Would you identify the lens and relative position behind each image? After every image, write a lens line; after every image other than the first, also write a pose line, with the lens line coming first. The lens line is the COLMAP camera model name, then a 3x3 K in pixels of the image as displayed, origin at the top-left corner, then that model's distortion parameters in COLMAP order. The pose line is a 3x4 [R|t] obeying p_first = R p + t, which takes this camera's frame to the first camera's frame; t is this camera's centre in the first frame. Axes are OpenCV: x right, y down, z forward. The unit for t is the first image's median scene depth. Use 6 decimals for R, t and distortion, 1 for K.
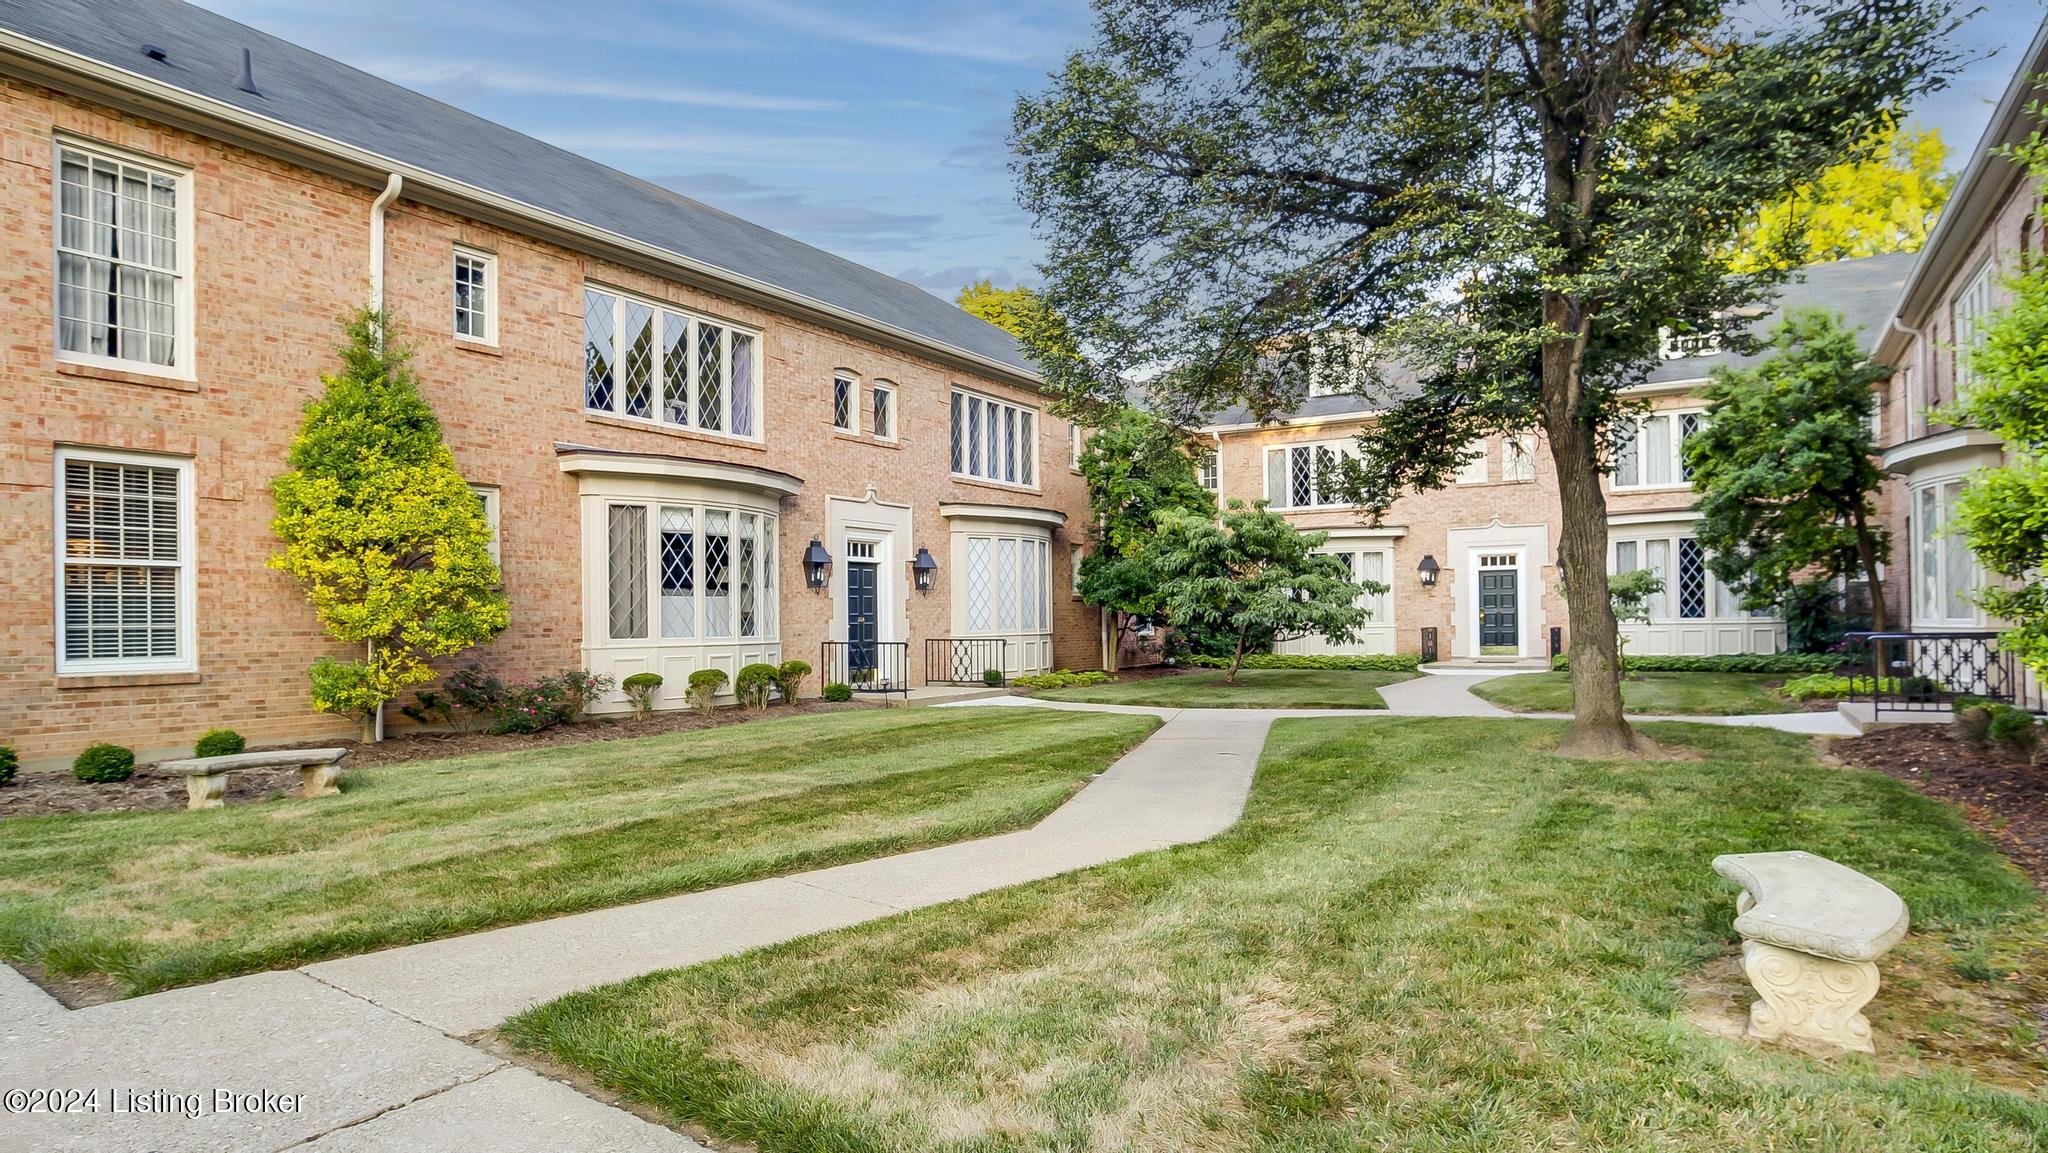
lens RADIAL K [[1039.6, 0, 1020.2], [0, 1039.6, 629.3], [0, 0, 1]] dist [0.001264, 0.000081]
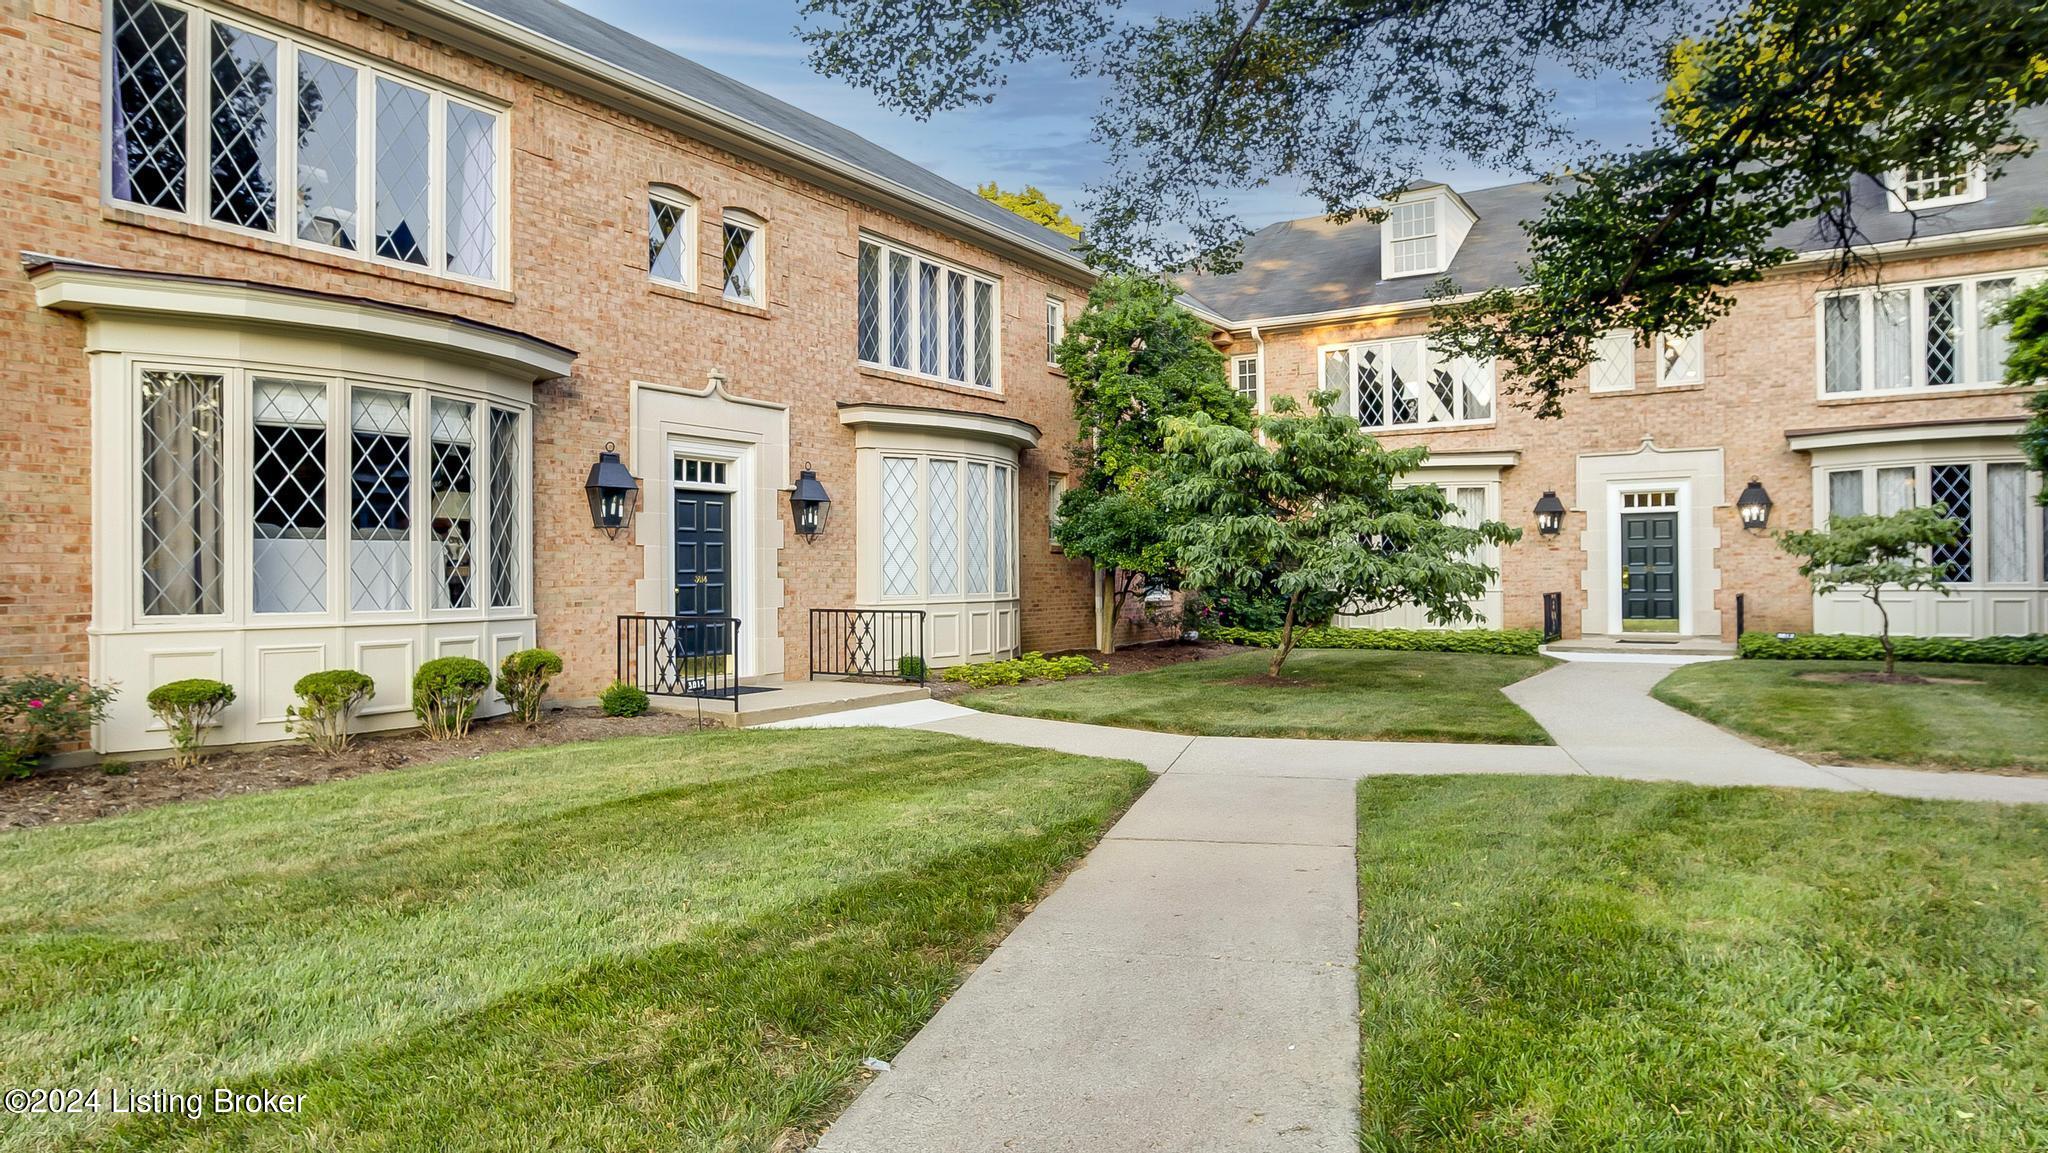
lens RADIAL K [[1156.0, 0, 1024.0], [0, 1156.0, 576.5], [0, 0, 1]] dist [-0.015114, 0.000808]
pose [[0.999911, 0.004943, -0.012397, 0.052667], [-0.005046, 0.999953, -0.008300, -0.005758], [0.012355, 0.008361, 0.999889, 0.268648]]
